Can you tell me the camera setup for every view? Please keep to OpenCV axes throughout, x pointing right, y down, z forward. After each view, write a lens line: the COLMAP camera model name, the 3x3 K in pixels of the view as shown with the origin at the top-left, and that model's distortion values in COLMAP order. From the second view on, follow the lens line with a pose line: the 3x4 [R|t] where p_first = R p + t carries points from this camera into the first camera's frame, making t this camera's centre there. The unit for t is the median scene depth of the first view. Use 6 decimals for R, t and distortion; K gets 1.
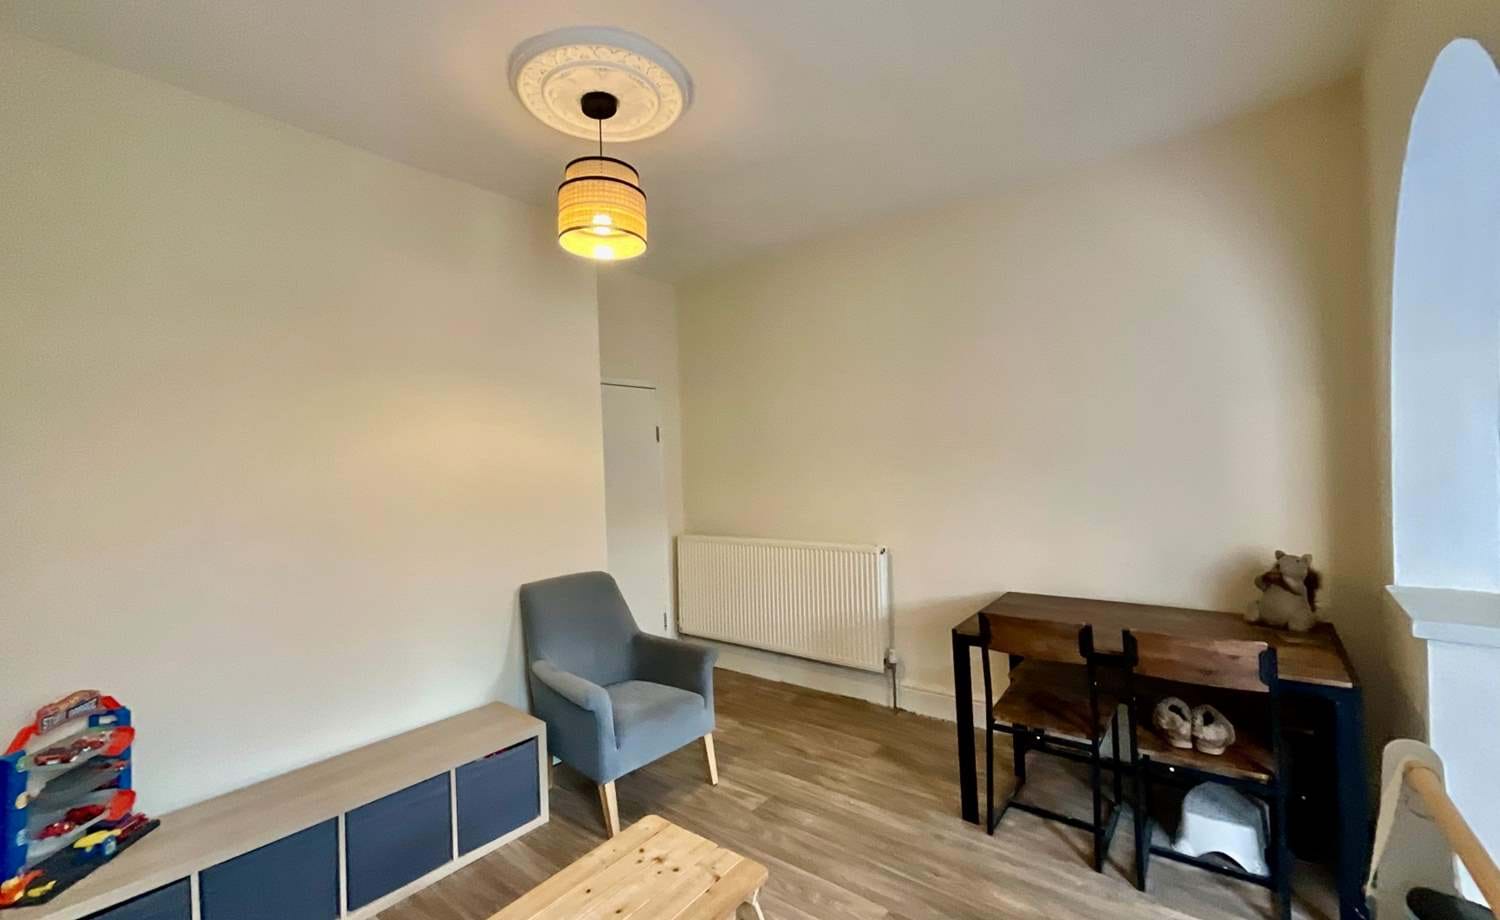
lens RADIAL K [[611.6, 0, 751.5], [0, 611.6, 463.9], [0, 0, 1]] dist [-0.002899, 0.007850]
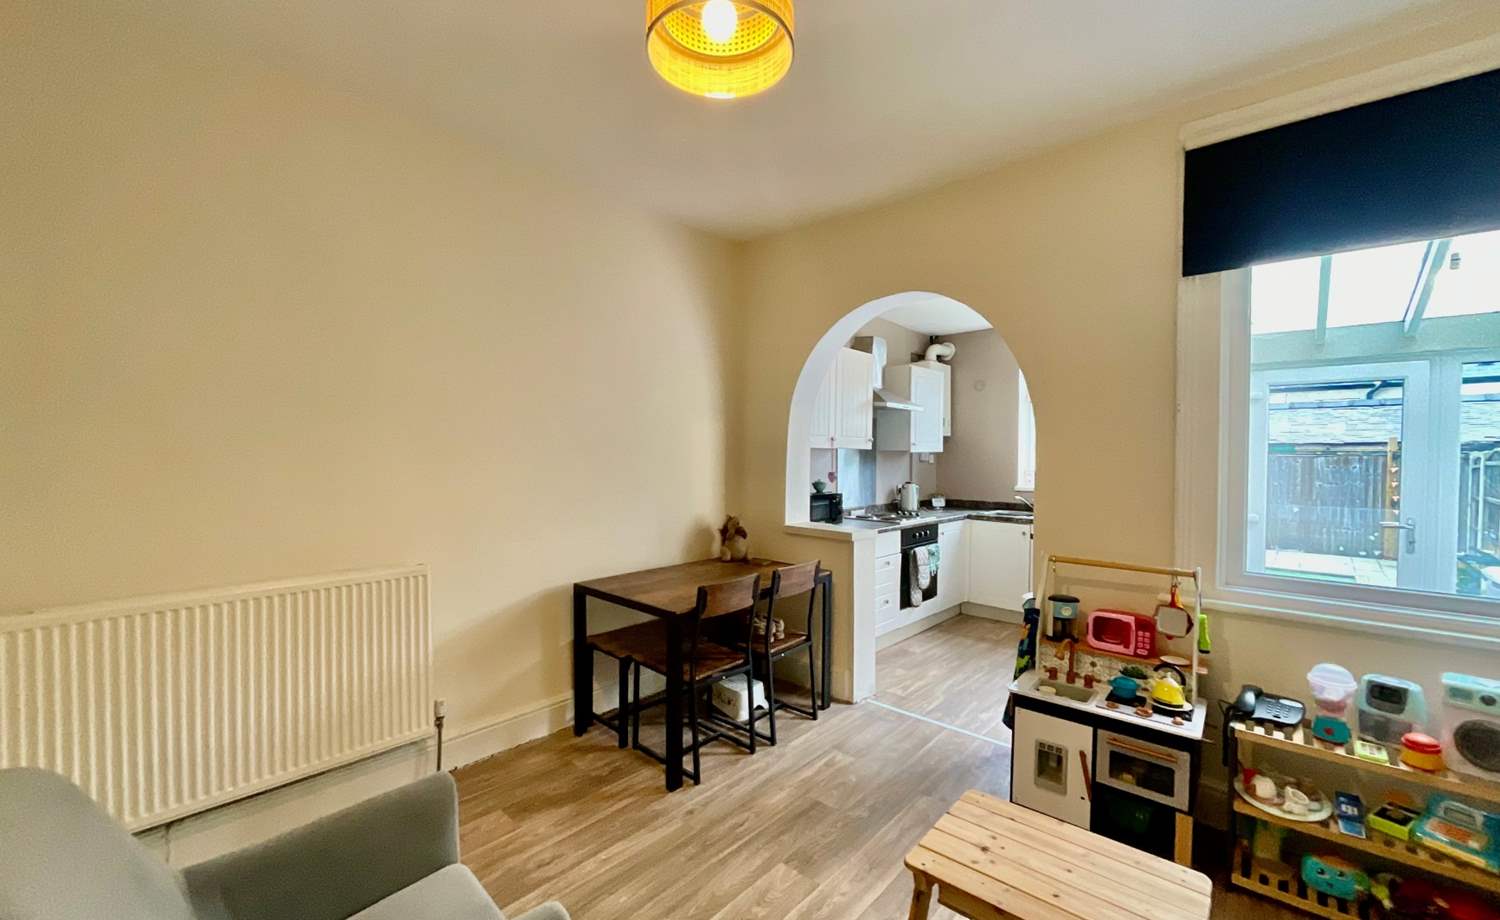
lens RADIAL K [[611.6, 0, 751.5], [0, 611.6, 463.9], [0, 0, 1]] dist [-0.002899, 0.007850]
pose [[0.052422, 0.018935, 0.998445, -0.707955], [-0.010301, 0.999777, -0.018419, 0.035864], [-0.998572, -0.009320, 0.052605, 0.814916]]
